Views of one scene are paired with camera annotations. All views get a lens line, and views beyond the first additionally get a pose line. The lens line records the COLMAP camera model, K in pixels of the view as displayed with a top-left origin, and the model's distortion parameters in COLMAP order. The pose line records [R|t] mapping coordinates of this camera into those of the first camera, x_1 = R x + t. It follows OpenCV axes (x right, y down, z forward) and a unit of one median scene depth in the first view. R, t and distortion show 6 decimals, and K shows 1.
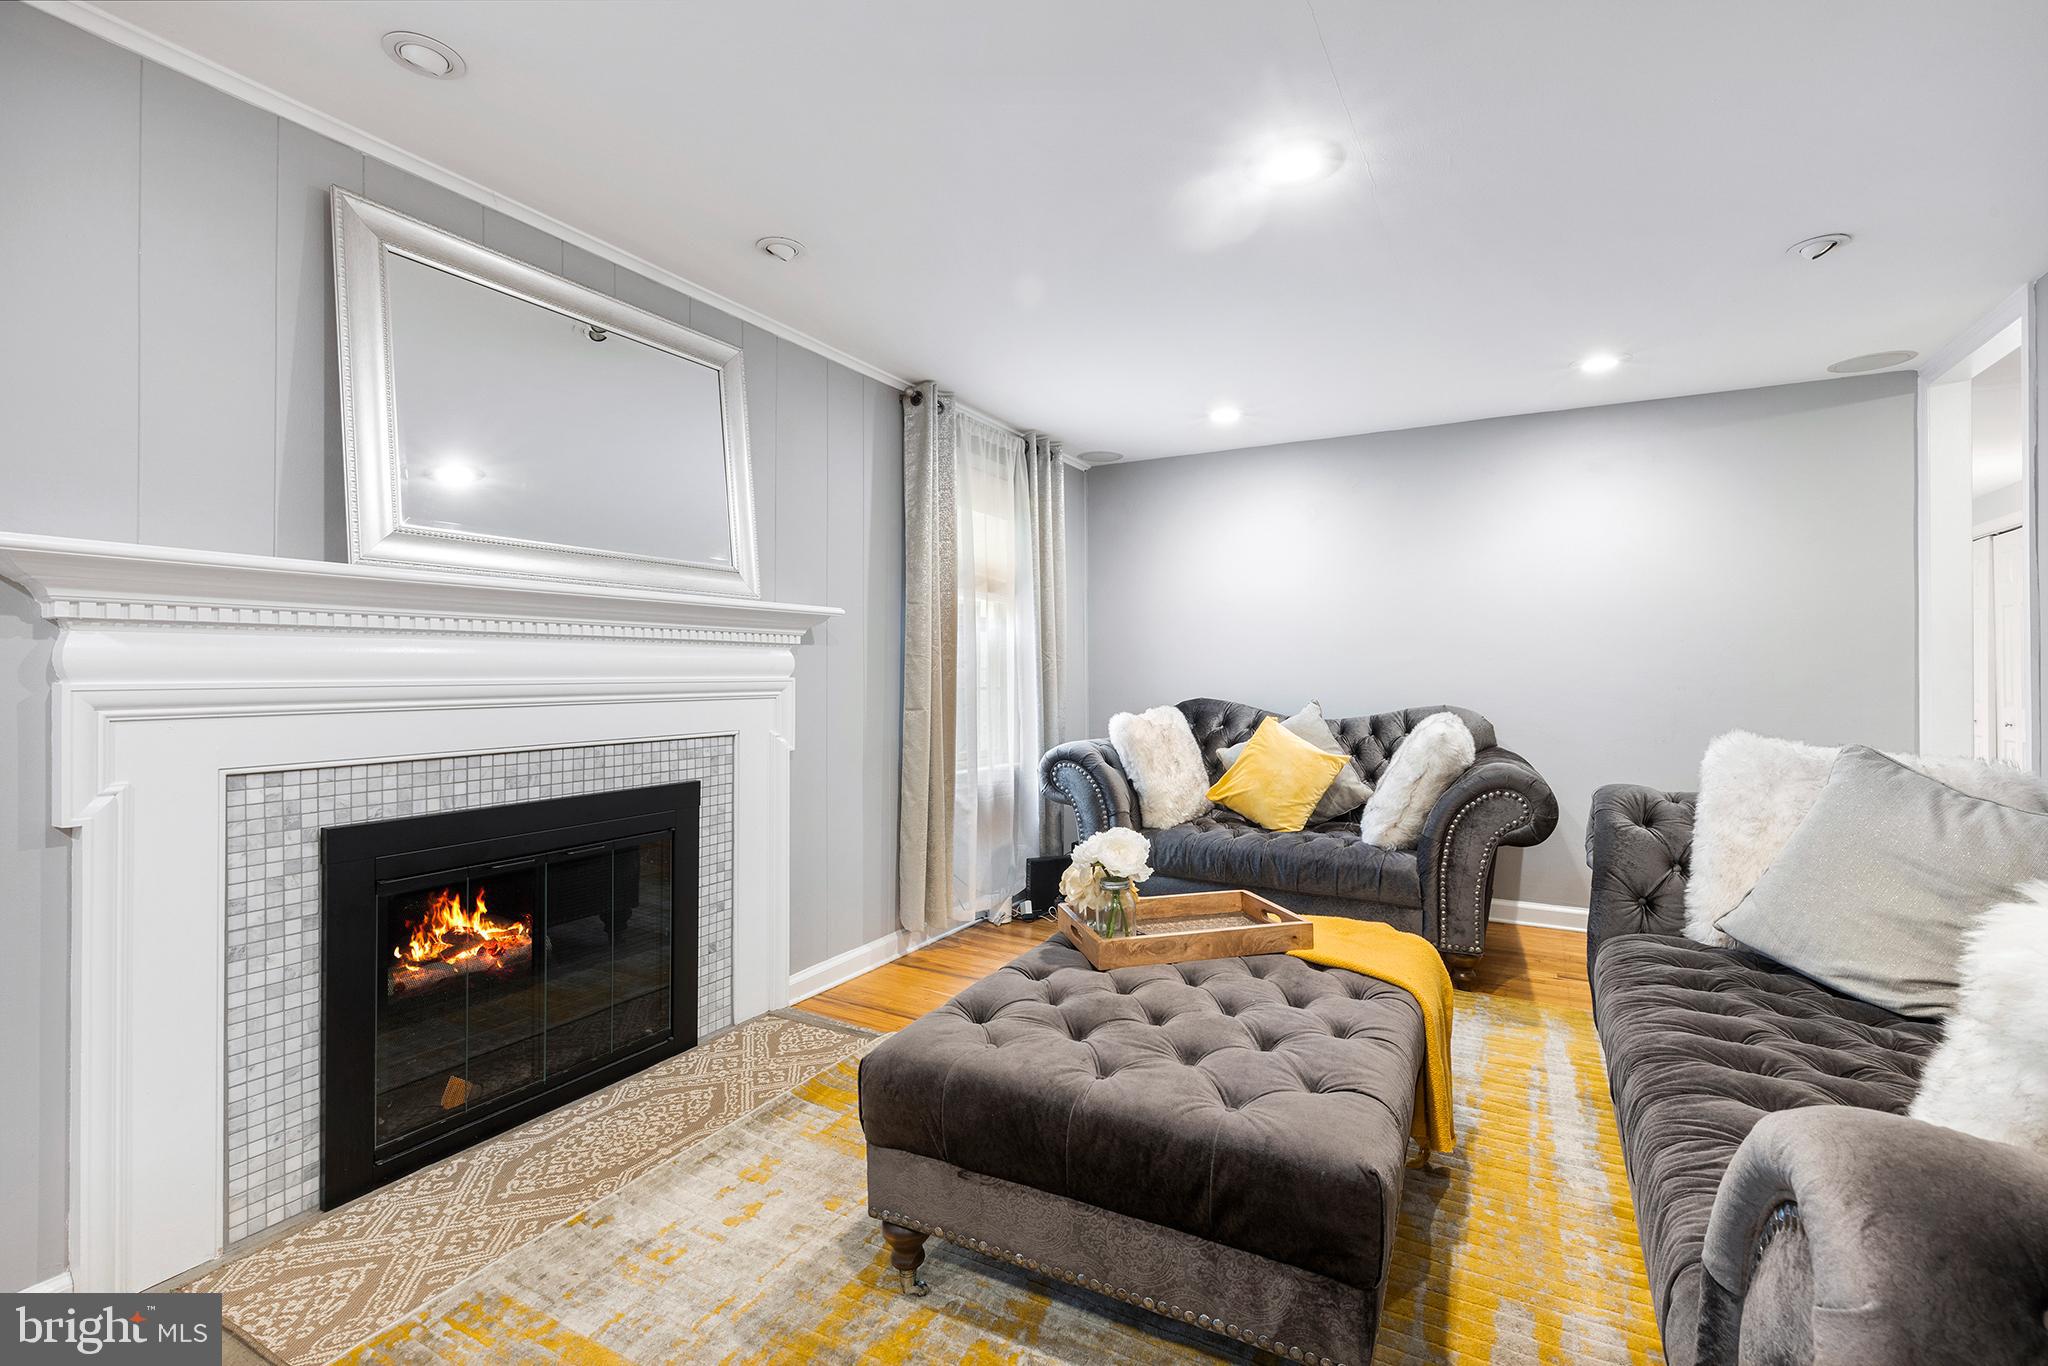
lens RADIAL K [[923.6, 0, 1024.6], [0, 923.6, 679.0], [0, 0, 1]] dist [0.001926, 0.000090]
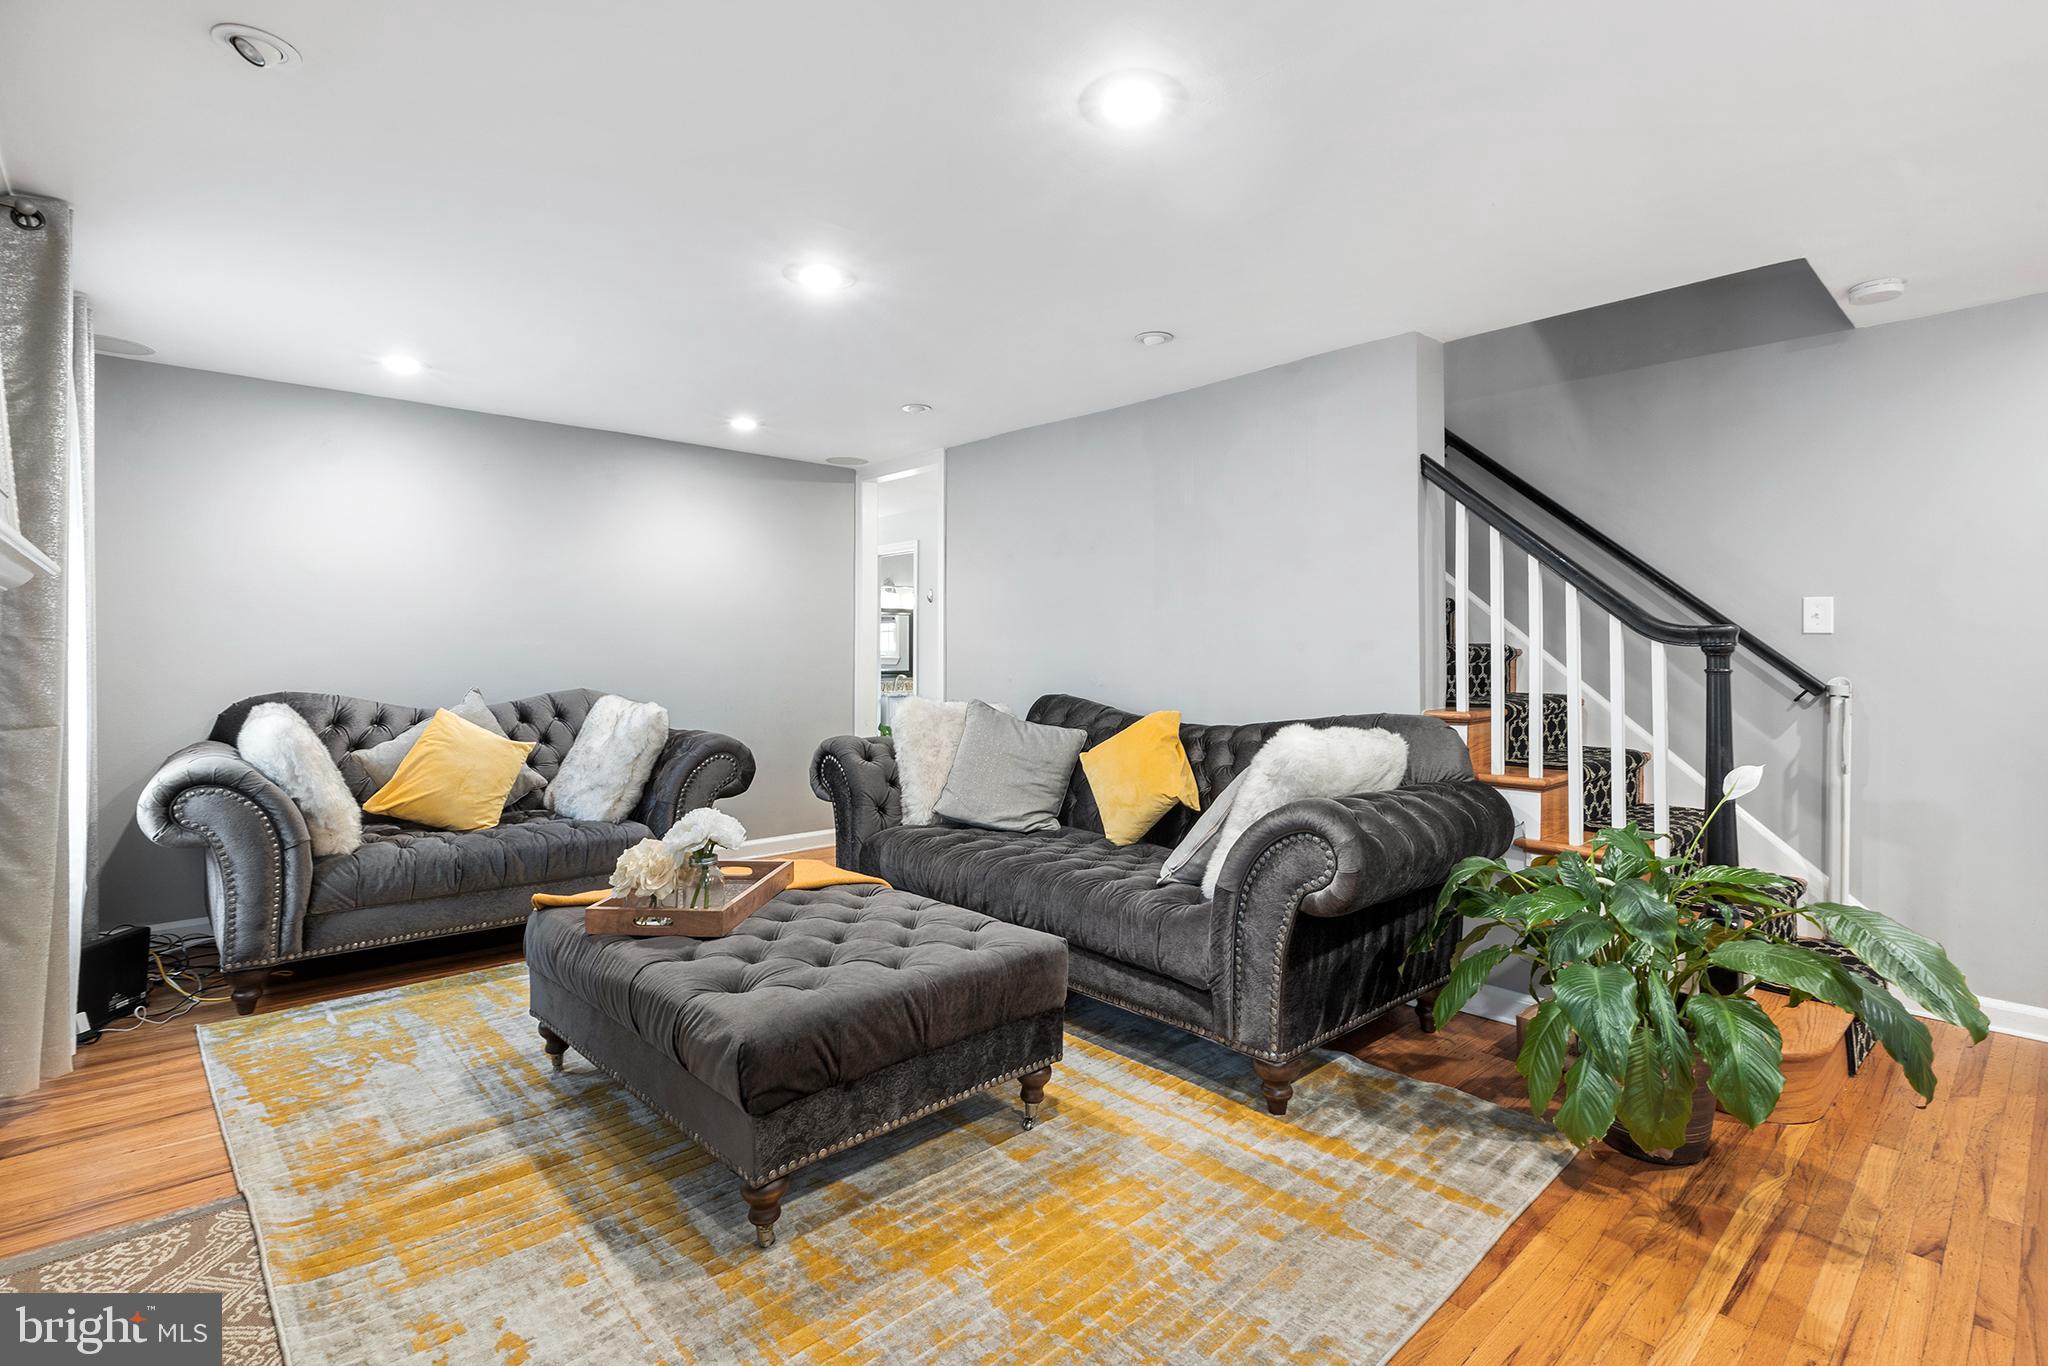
lens RADIAL K [[990.1, 0, 1025.0], [0, 990.1, 662.6], [0, 0, 1]] dist [0.006786, 0.001205]
pose [[0.306886, -0.012278, 0.951667, -0.540831], [0.006205, 0.999921, 0.010899, -0.013089], [-0.951726, 0.002560, 0.306938, 0.170966]]
